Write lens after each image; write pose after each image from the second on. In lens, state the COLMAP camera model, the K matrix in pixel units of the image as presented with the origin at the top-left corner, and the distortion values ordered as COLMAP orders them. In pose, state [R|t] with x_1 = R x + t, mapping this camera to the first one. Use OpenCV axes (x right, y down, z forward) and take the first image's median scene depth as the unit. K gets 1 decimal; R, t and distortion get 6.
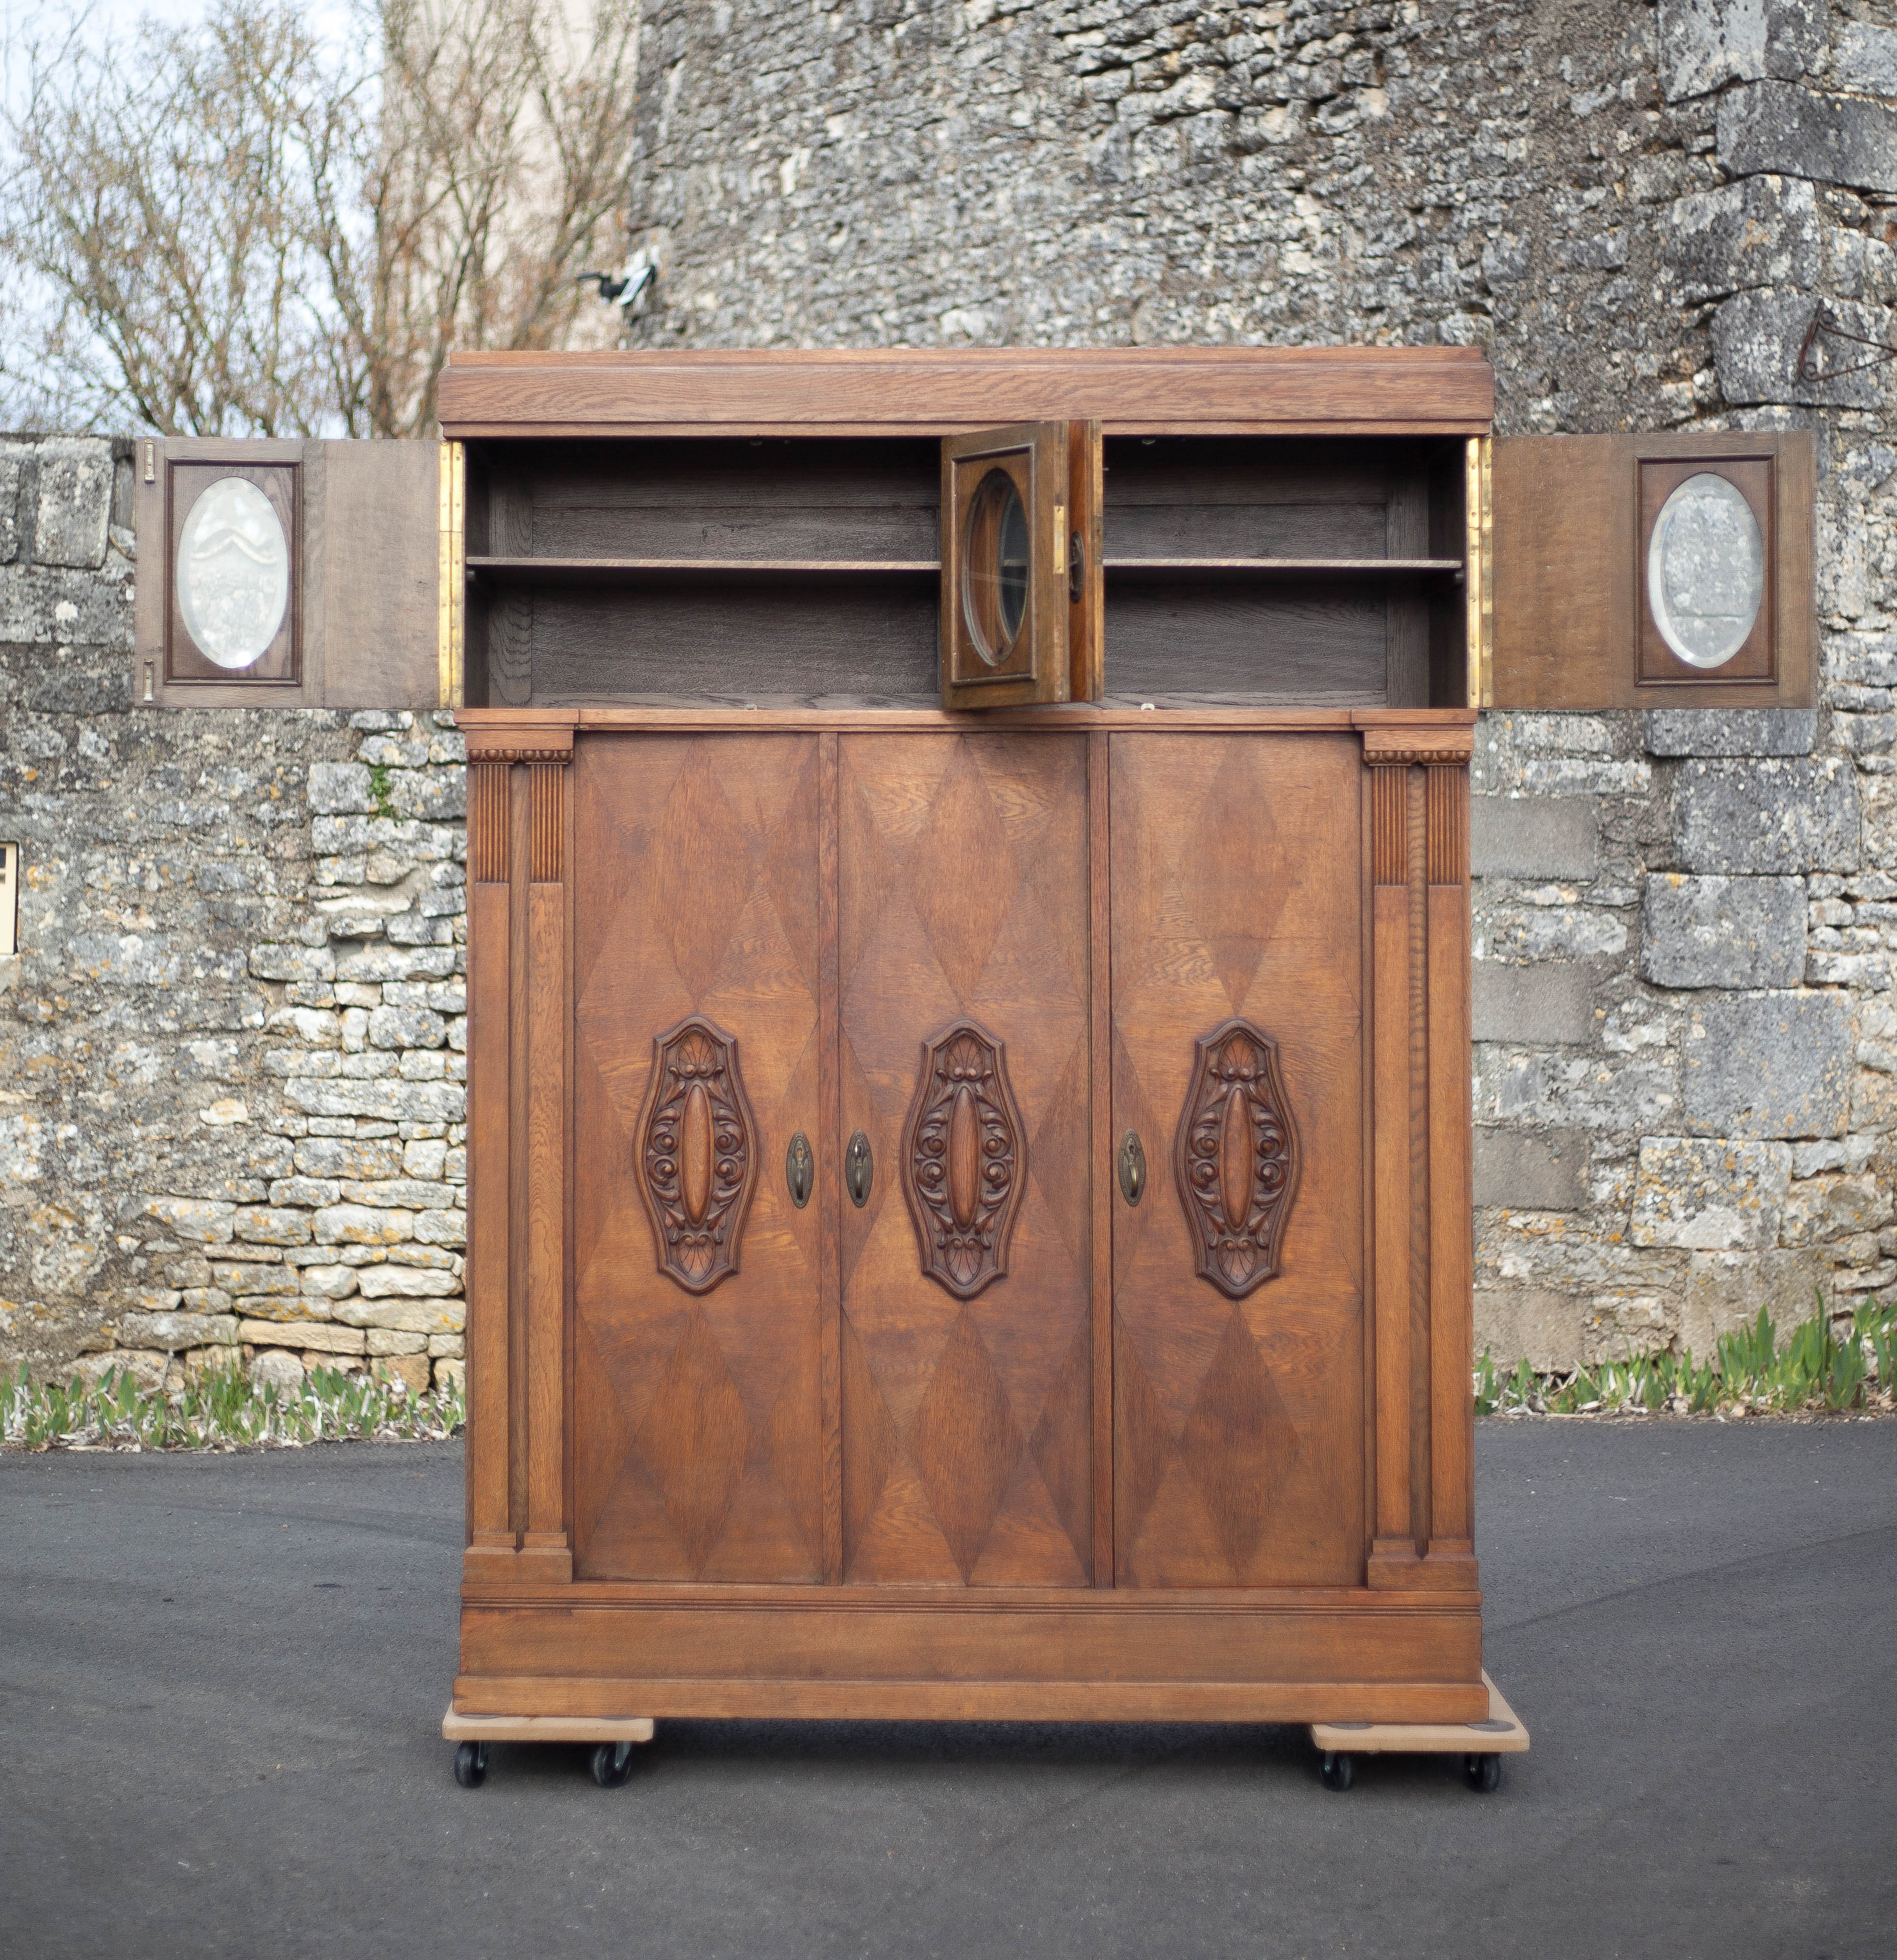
lens RADIAL K [[4153.7, 0, 652.3], [0, 4153.7, 801.0], [0, 0, 1]] dist [-0.022372, -0.283521]
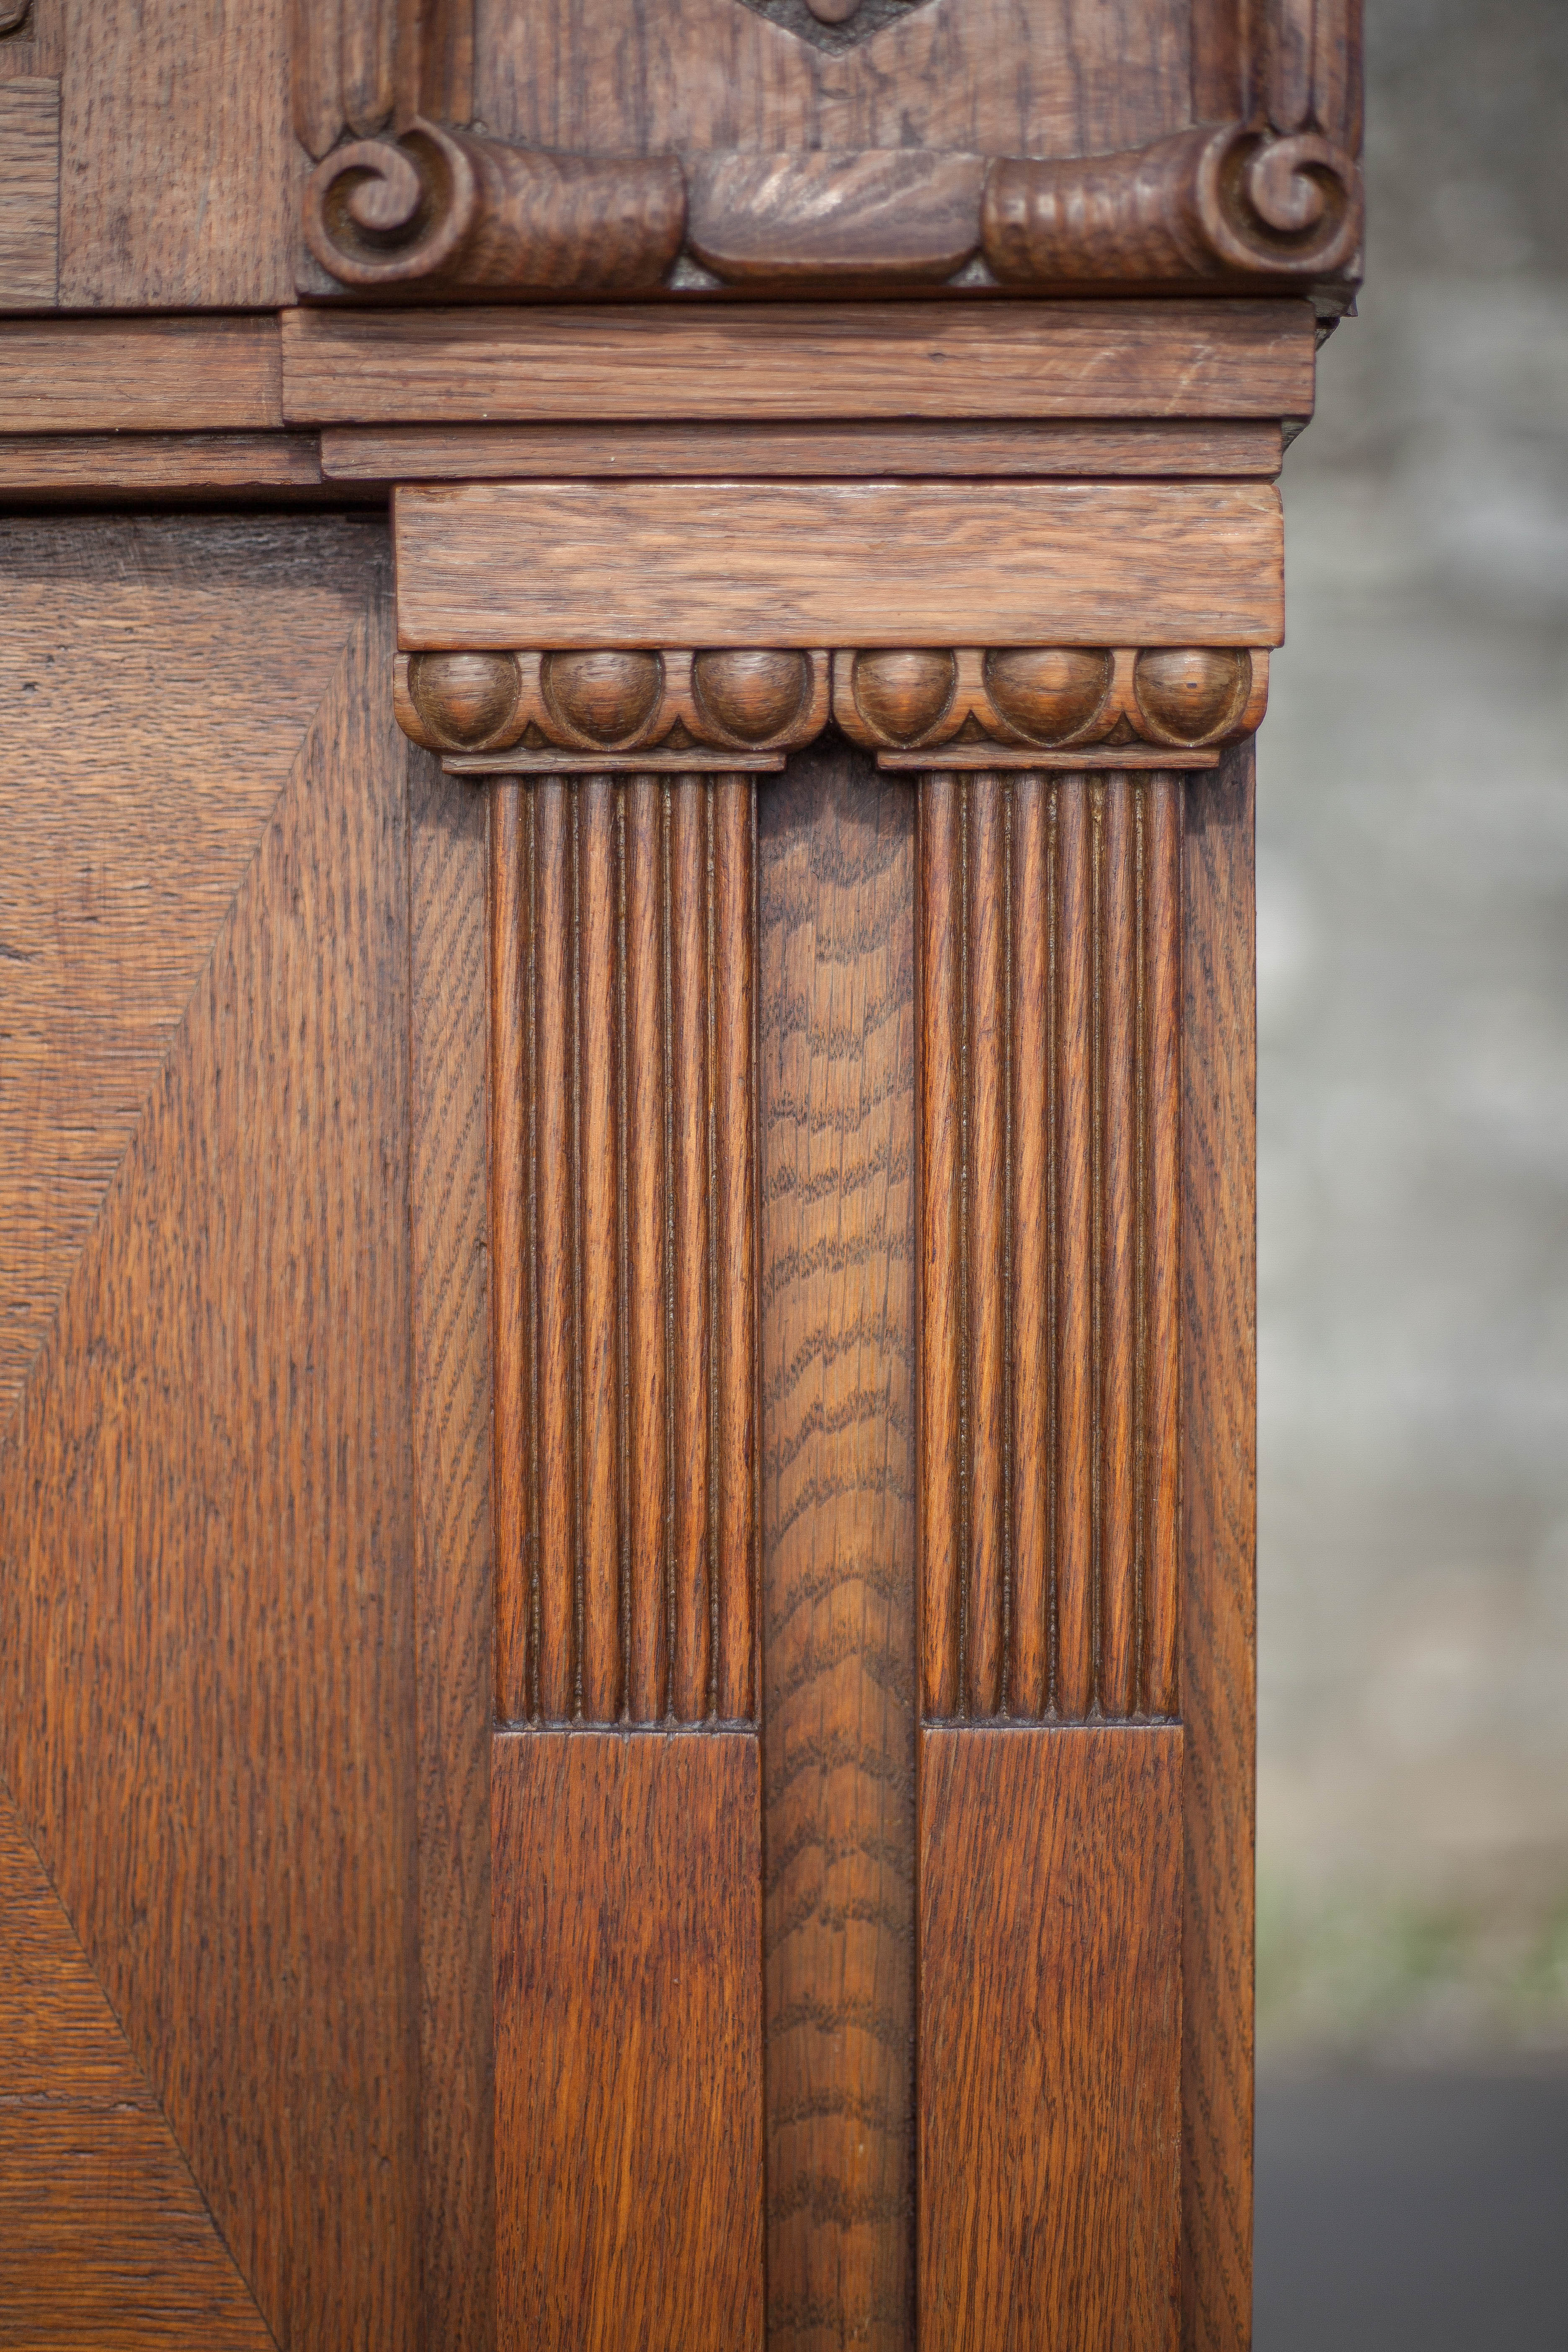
lens RADIAL K [[4001.5, 0, 784.0], [0, 4001.5, 1085.4], [0, 0, 1]] dist [-0.207837, -0.059783]
pose [[0.998894, -0.004938, 0.046759, 0.095852], [0.002297, 0.998407, 0.056368, -0.003091], [-0.046963, -0.056199, 0.997314, 0.475958]]
